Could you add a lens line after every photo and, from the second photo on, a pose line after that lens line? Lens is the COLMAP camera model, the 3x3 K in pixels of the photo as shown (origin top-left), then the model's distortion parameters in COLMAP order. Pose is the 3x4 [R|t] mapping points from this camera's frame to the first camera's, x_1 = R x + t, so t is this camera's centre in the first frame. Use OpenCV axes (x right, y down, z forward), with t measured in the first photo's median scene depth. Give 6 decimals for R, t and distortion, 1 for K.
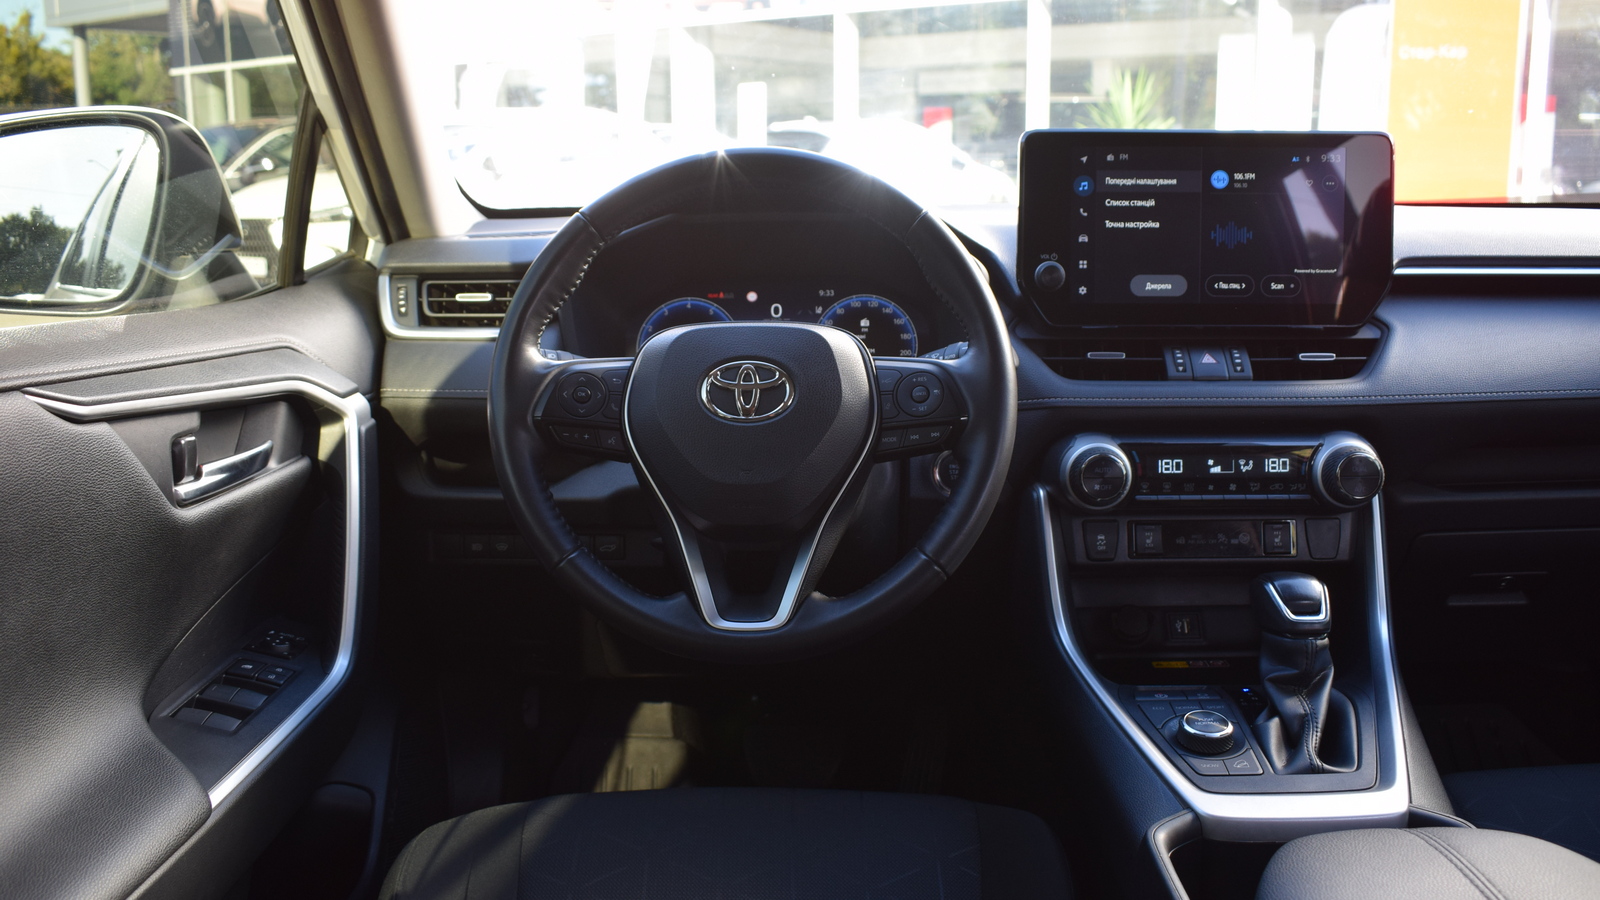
lens RADIAL K [[1372.7, 0, 800.0], [0, 1372.7, 450.0], [0, 0, 1]] dist [-0.103127, 0.064109]
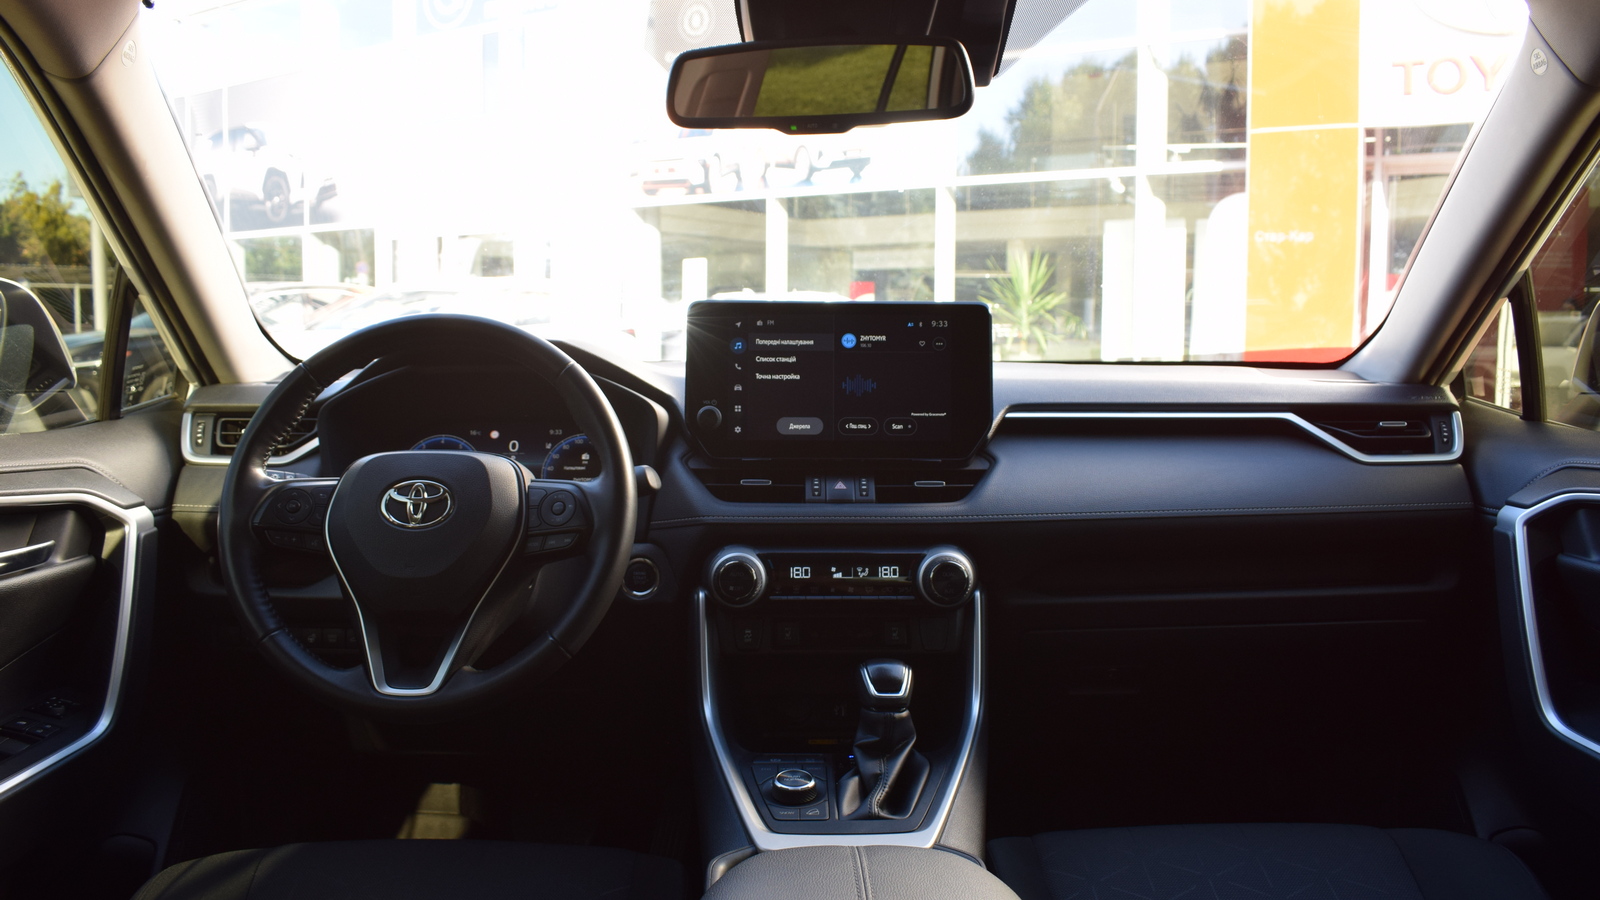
lens RADIAL K [[1261.2, 0, 800.0], [0, 1261.2, 450.0], [0, 0, 1]] dist [-0.091495, 0.006486]
pose [[0.999439, 0.008738, 0.032342, 0.228368], [-0.005062, 0.993691, -0.112035, 0.028713], [-0.033117, 0.111808, 0.993178, -0.130395]]
